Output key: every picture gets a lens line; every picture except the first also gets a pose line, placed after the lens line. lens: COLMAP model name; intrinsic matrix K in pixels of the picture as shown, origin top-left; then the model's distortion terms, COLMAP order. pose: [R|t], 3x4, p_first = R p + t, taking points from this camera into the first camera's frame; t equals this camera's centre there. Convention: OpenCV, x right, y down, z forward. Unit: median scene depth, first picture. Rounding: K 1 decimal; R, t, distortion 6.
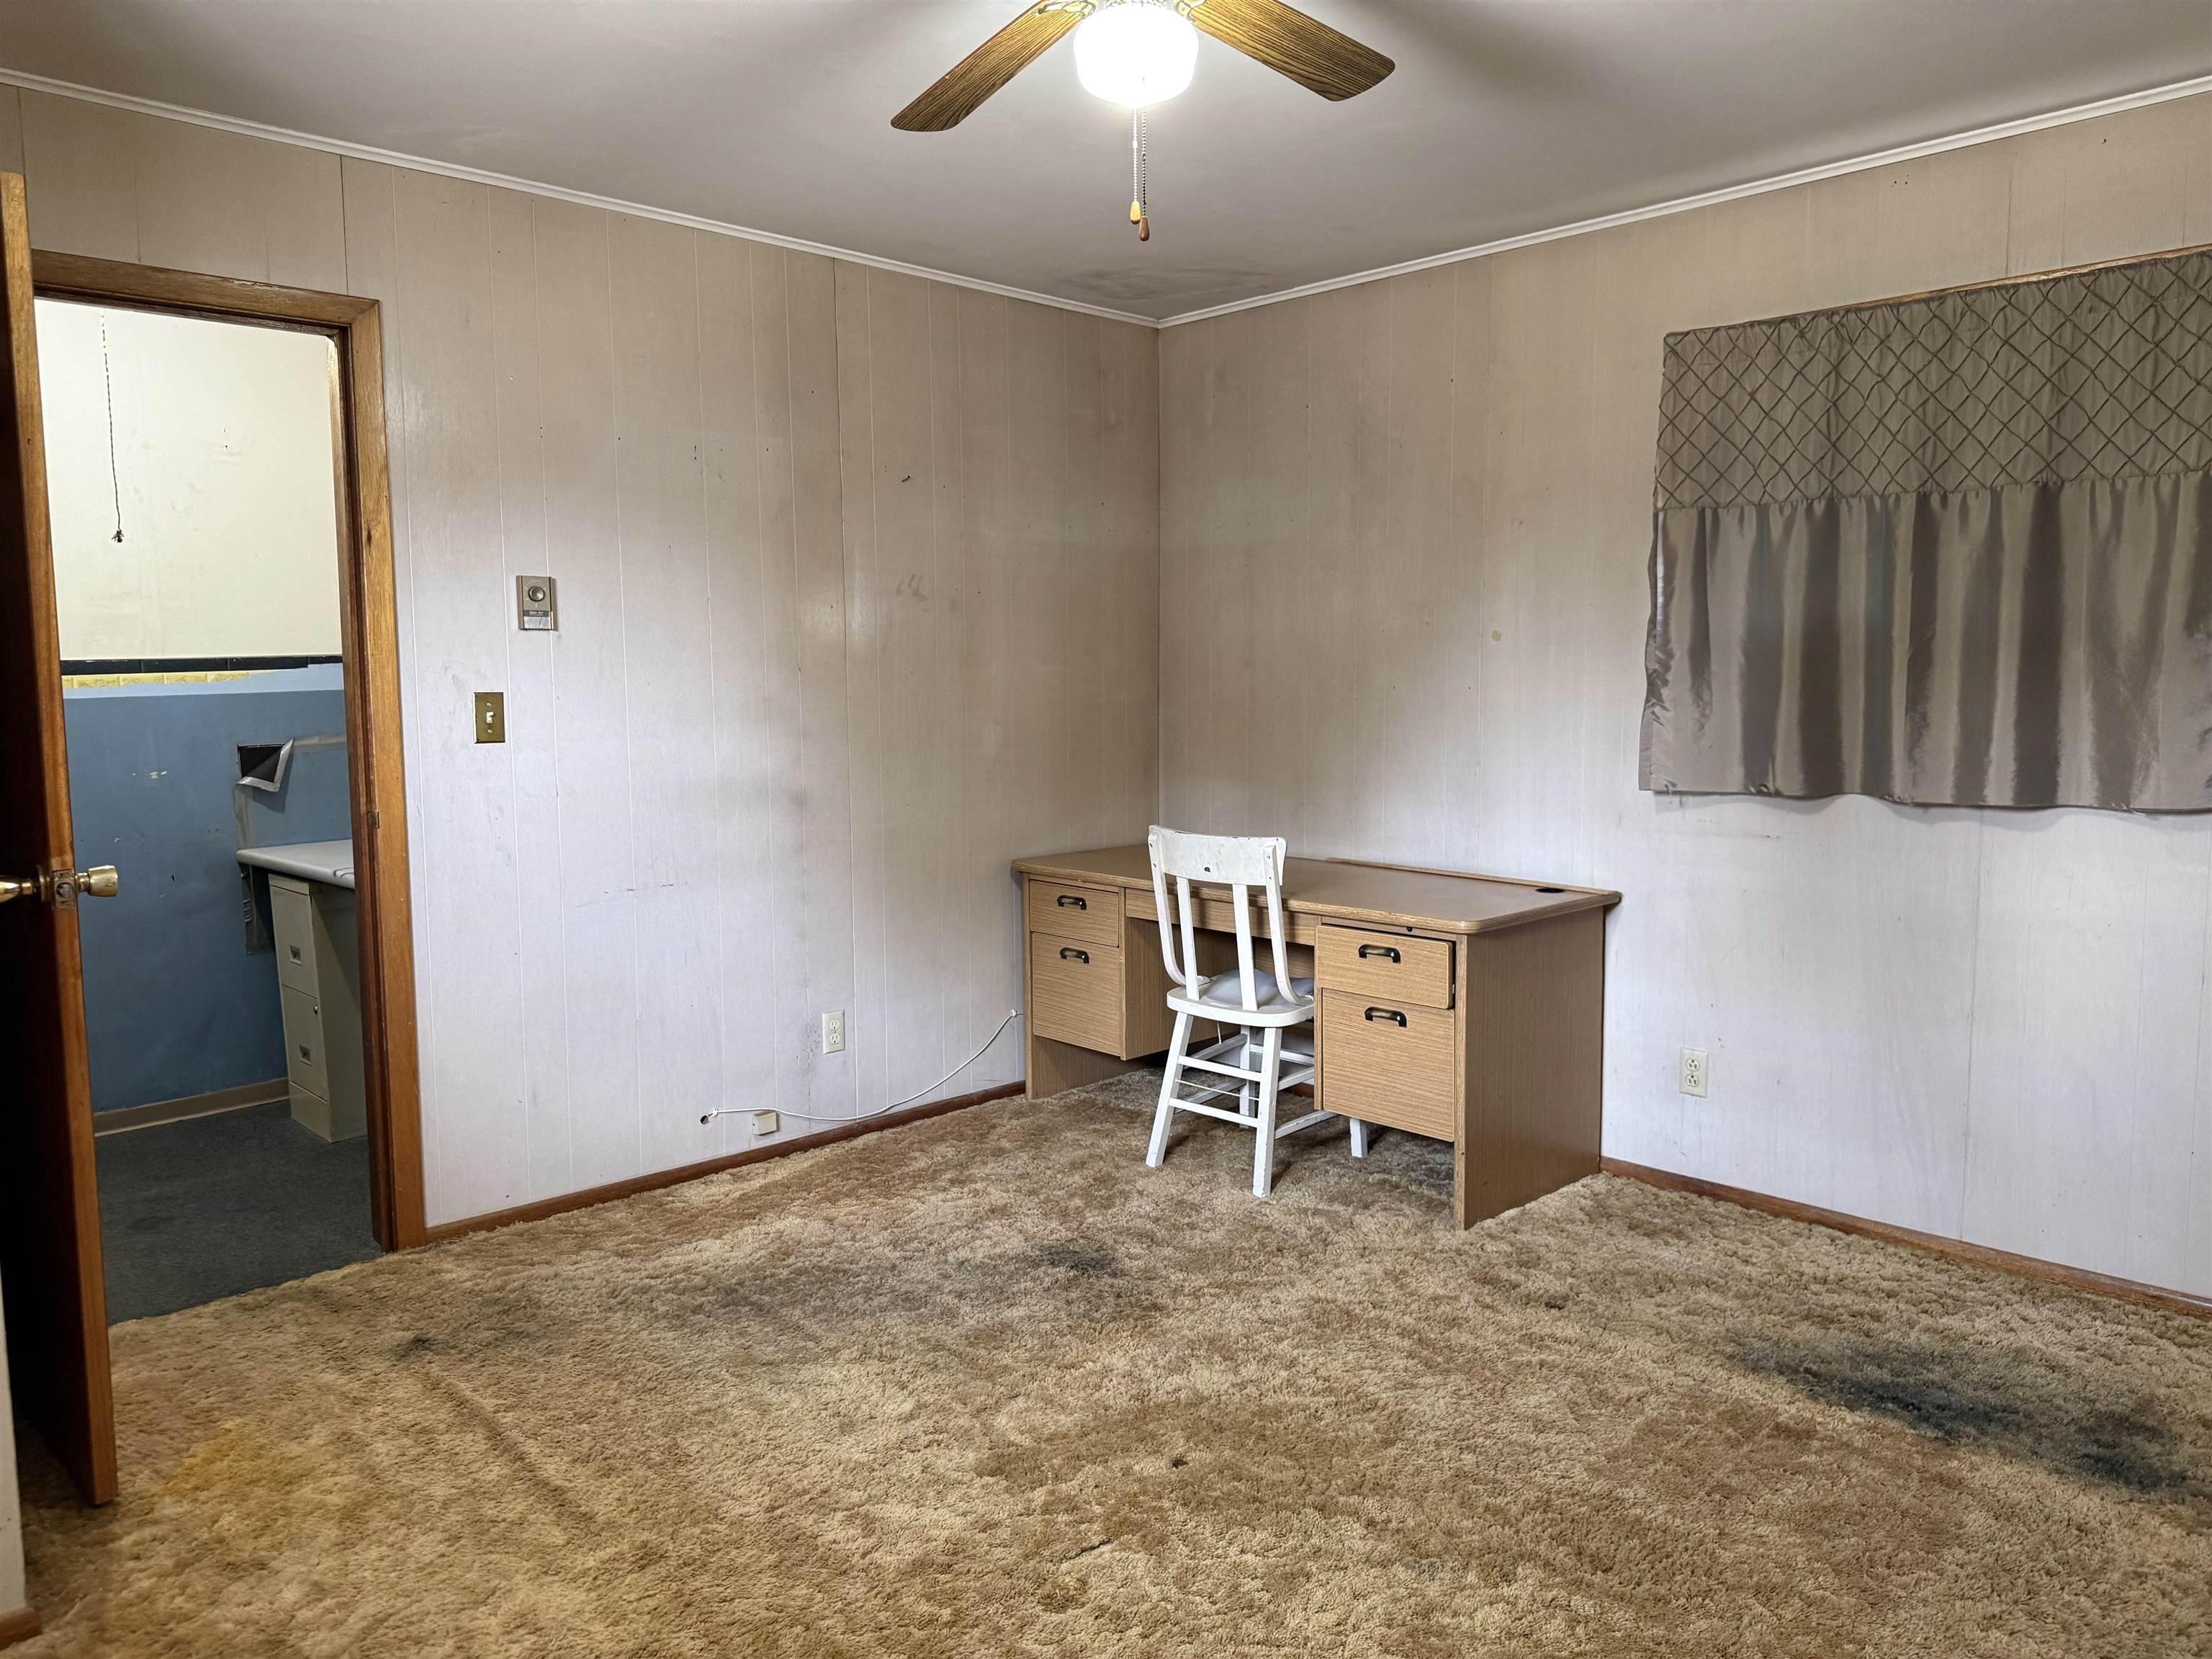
lens RADIAL K [[1568.9, 0, 1106.0], [0, 1568.9, 829.5], [0, 0, 1]] dist [0.004717, -0.005359]
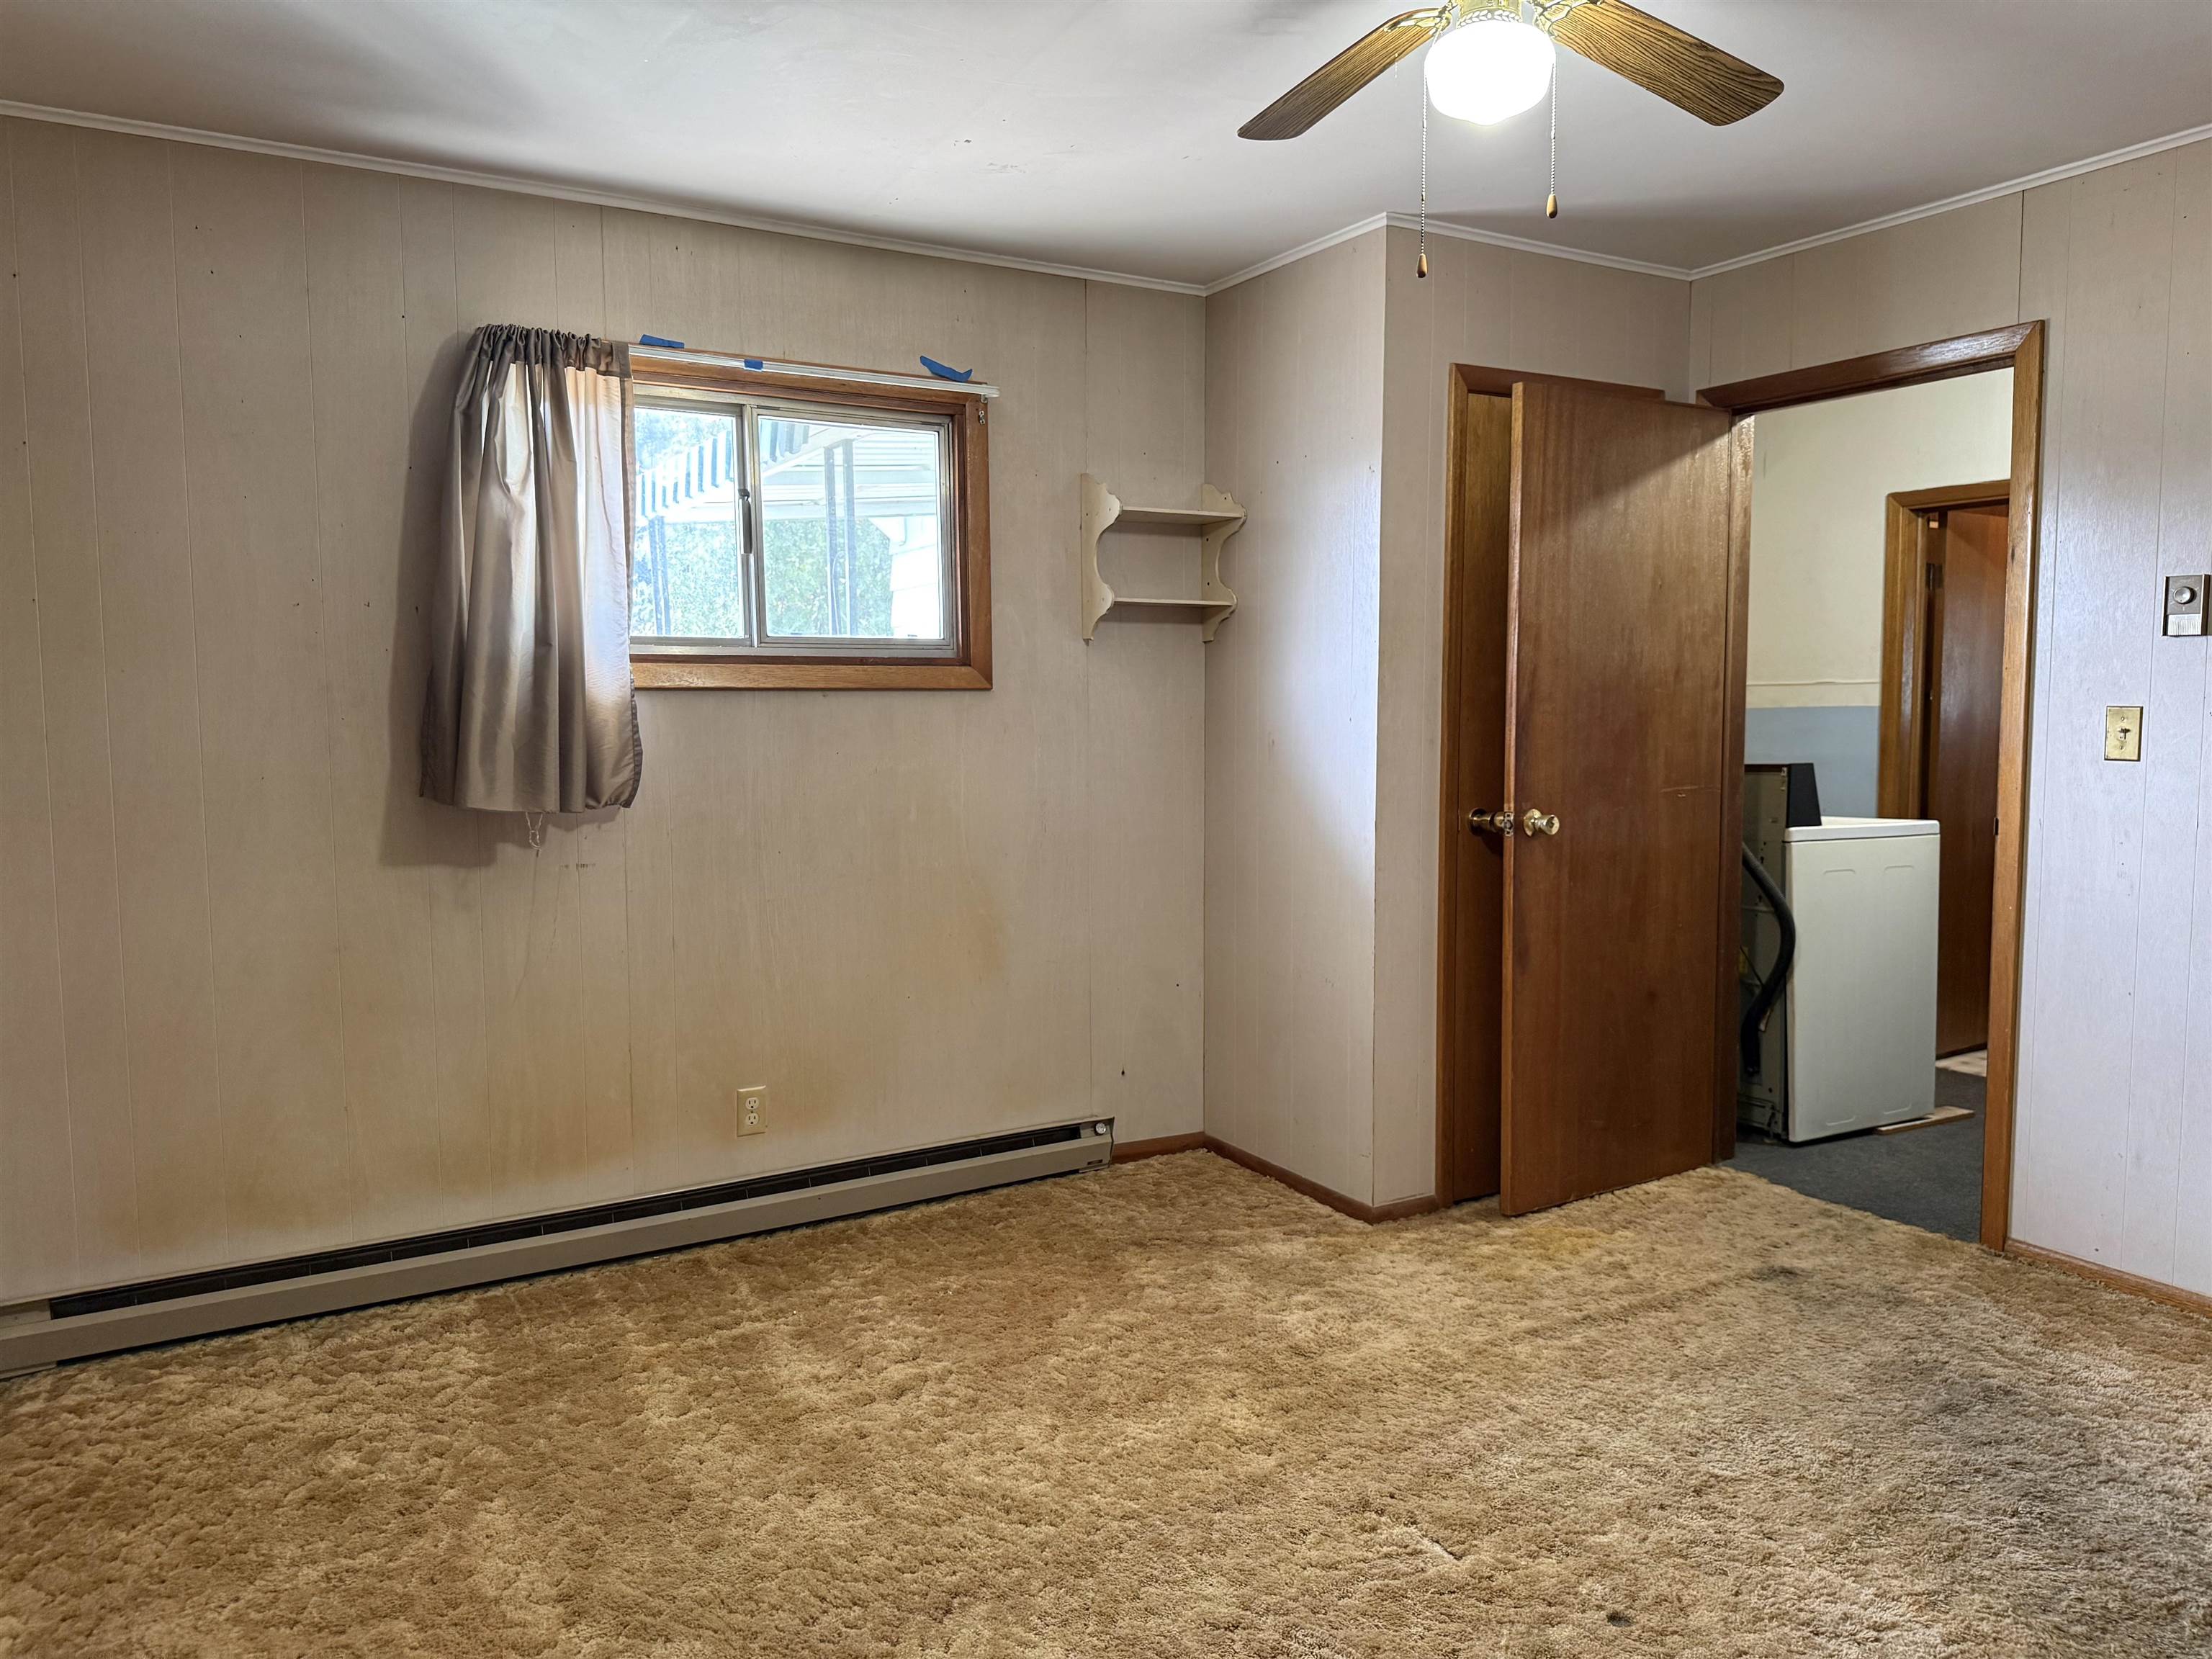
lens RADIAL K [[1568.9, 0, 1106.0], [0, 1568.9, 829.5], [0, 0, 1]] dist [0.004717, -0.005359]
pose [[-0.233009, 0.092196, -0.968094, 0.699780], [-0.092254, 0.988911, 0.116383, -0.073132], [0.968089, 0.116429, -0.221920, 0.680271]]
